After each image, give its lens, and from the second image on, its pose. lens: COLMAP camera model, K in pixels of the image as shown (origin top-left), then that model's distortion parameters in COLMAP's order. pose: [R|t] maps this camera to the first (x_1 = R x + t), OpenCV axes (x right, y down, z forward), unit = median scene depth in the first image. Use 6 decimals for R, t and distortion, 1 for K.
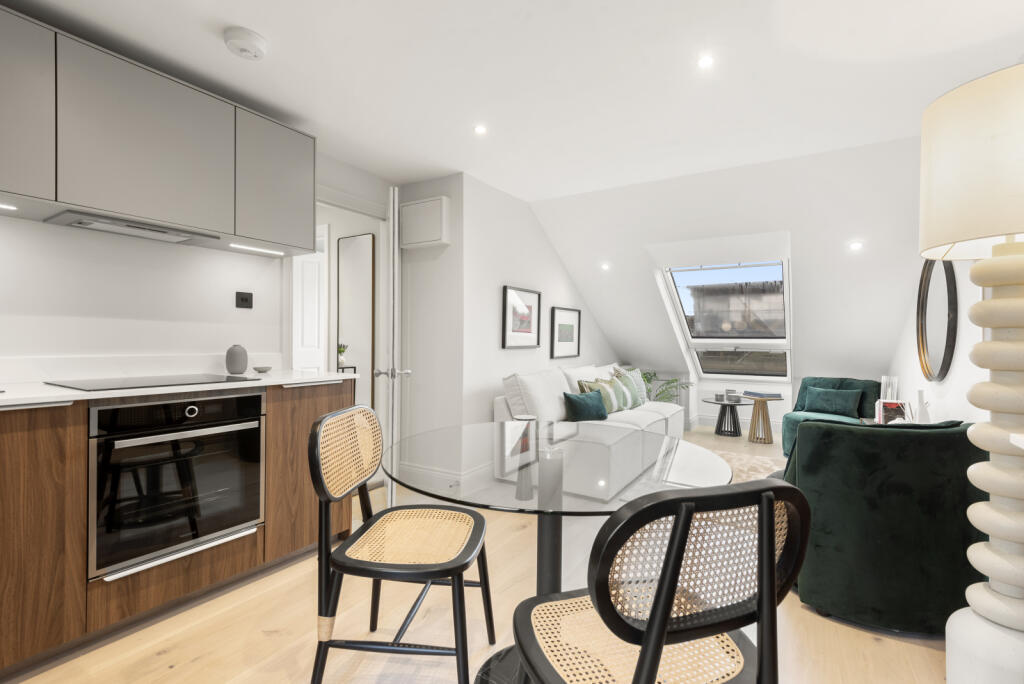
lens RADIAL K [[469.8, 0, 512.5], [0, 469.8, 344.5], [0, 0, 1]] dist [0.017161, -0.000213]
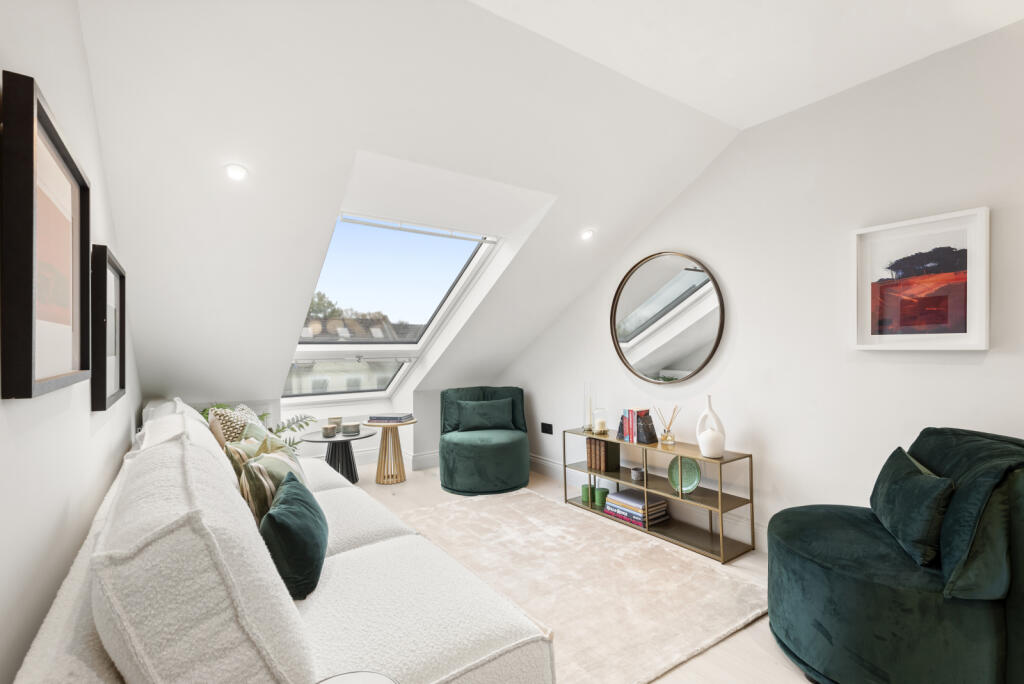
lens RADIAL K [[469.8, 0, 512.5], [0, 469.8, 344.5], [0, 0, 1]] dist [0.017161, -0.000213]
pose [[0.390728, -0.006924, 0.920480, -0.091098], [0.022422, 0.999747, -0.001998, -0.005647], [-0.920233, 0.021420, 0.390784, 0.570051]]
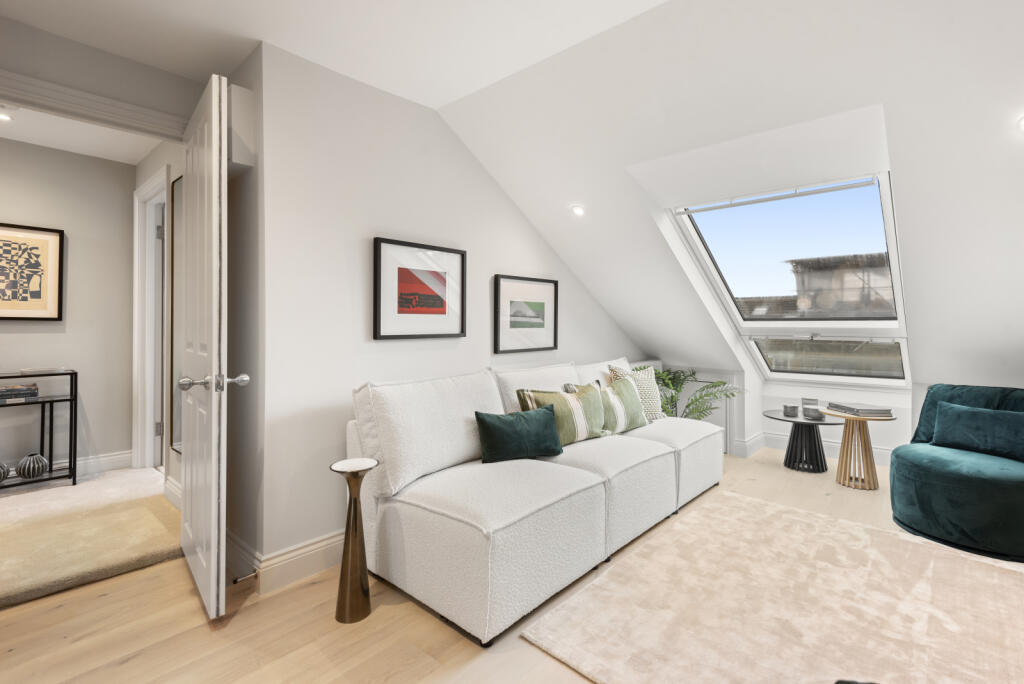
lens RADIAL K [[483.4, 0, 528.3], [0, 483.4, 318.4], [0, 0, 1]] dist [0.018024, -0.000378]
pose [[0.987190, -0.010919, -0.159173, 0.217598], [0.006636, 0.999602, -0.027412, -0.000225], [0.159409, 0.026004, 0.986870, 0.313163]]
